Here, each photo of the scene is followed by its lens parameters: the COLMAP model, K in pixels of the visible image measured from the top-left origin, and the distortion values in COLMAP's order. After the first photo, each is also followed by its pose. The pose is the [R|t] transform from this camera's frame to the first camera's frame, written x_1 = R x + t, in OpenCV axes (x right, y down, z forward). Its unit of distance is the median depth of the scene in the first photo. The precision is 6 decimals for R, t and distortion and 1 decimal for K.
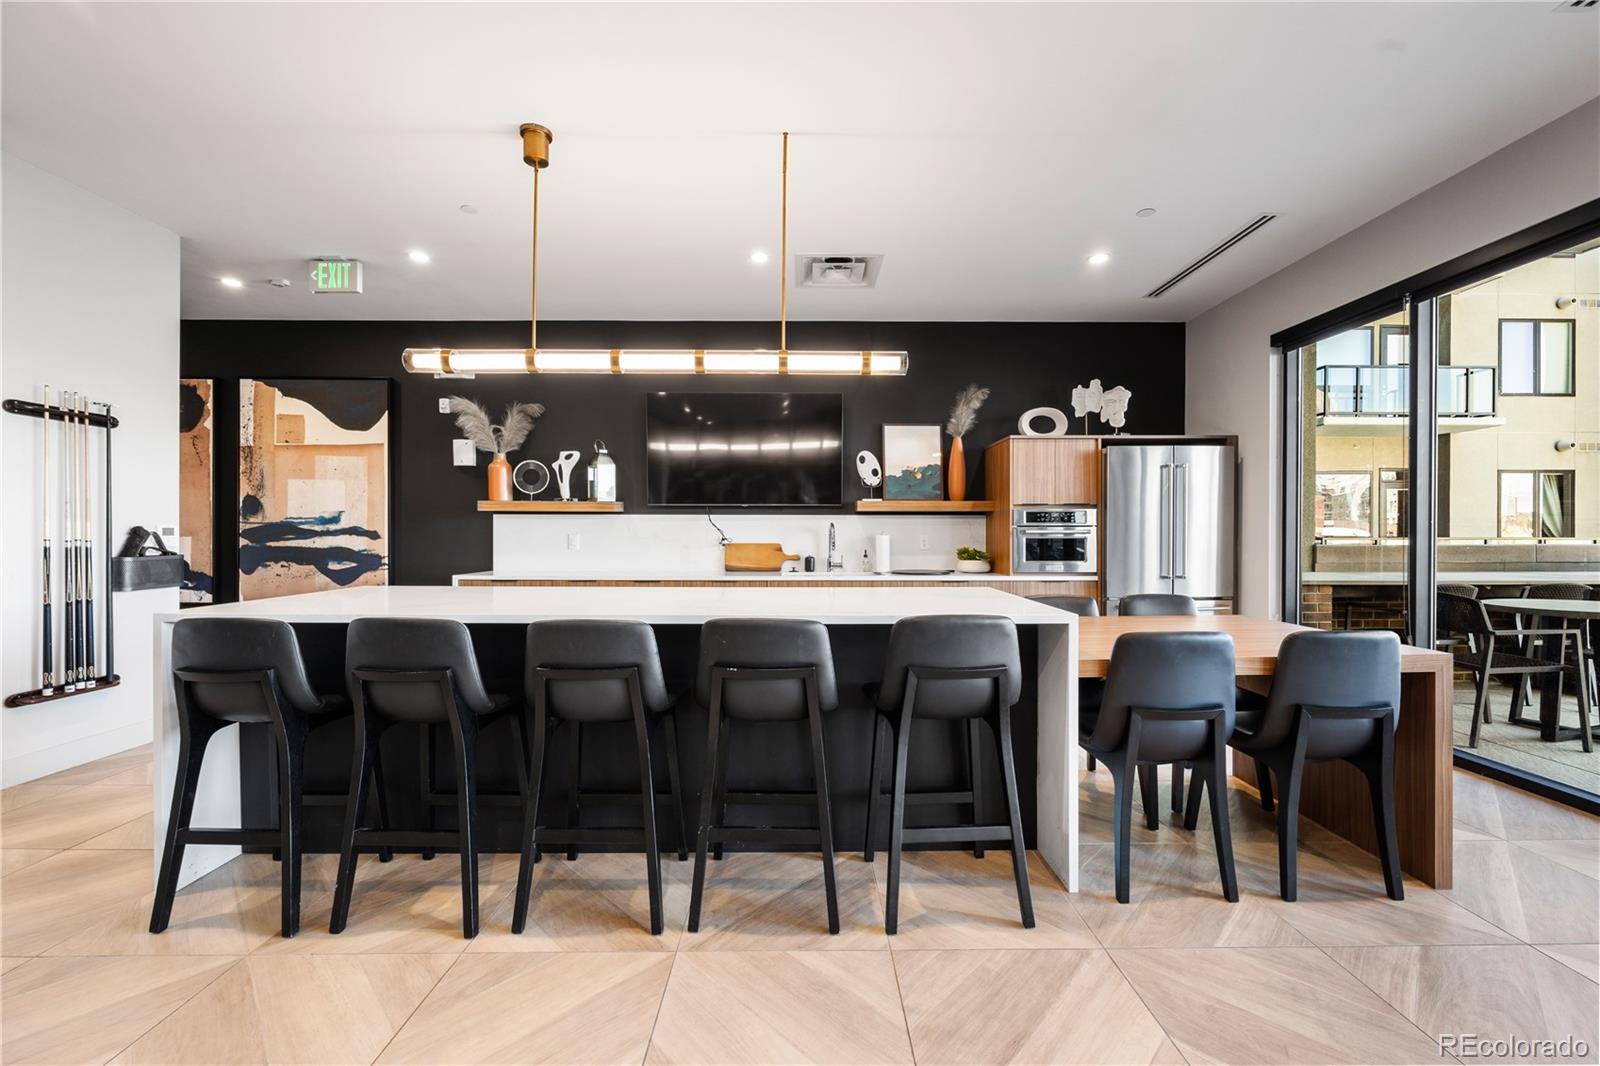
lens RADIAL K [[647.9, 0, 801.6], [0, 647.9, 533.5], [0, 0, 1]] dist [-0.003670, 0.002804]
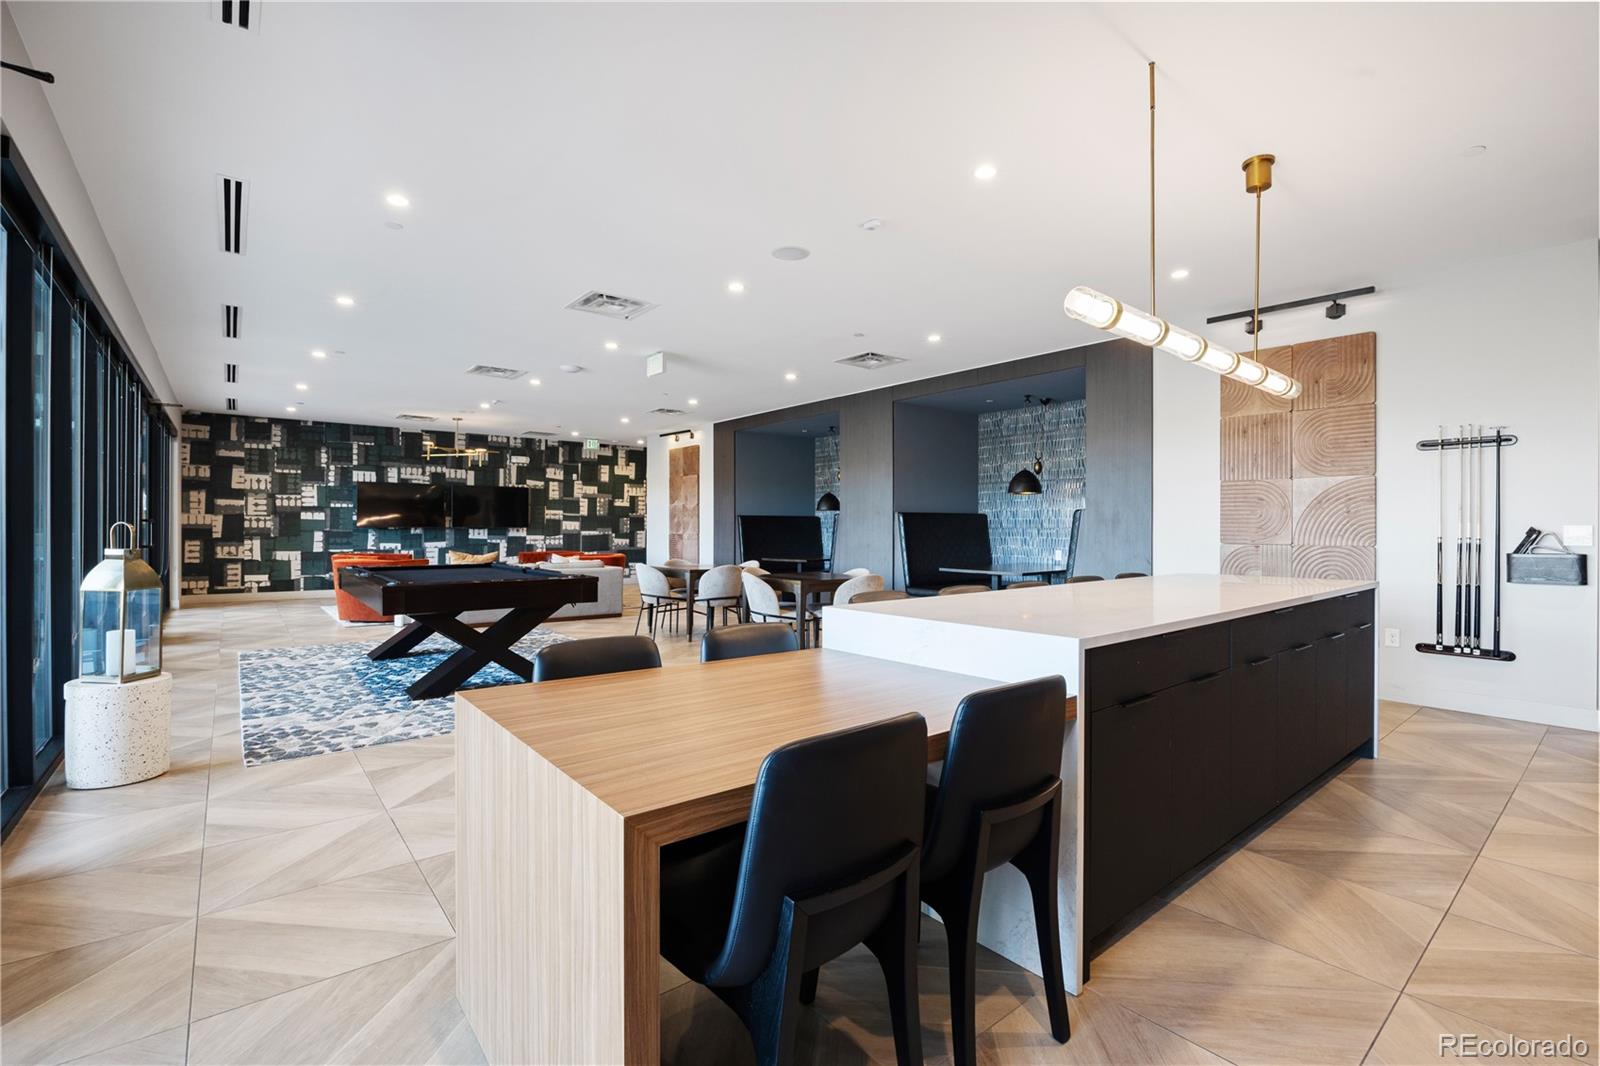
lens RADIAL K [[735.7, 0, 800.0], [0, 735.7, 530.4], [0, 0, 1]] dist [-0.013245, 0.000880]
pose [[-0.790111, 0.001939, -0.612961, 0.825271], [-0.000933, 0.999990, 0.004366, -0.010179], [0.612963, 0.004021, -0.790101, 1.329323]]
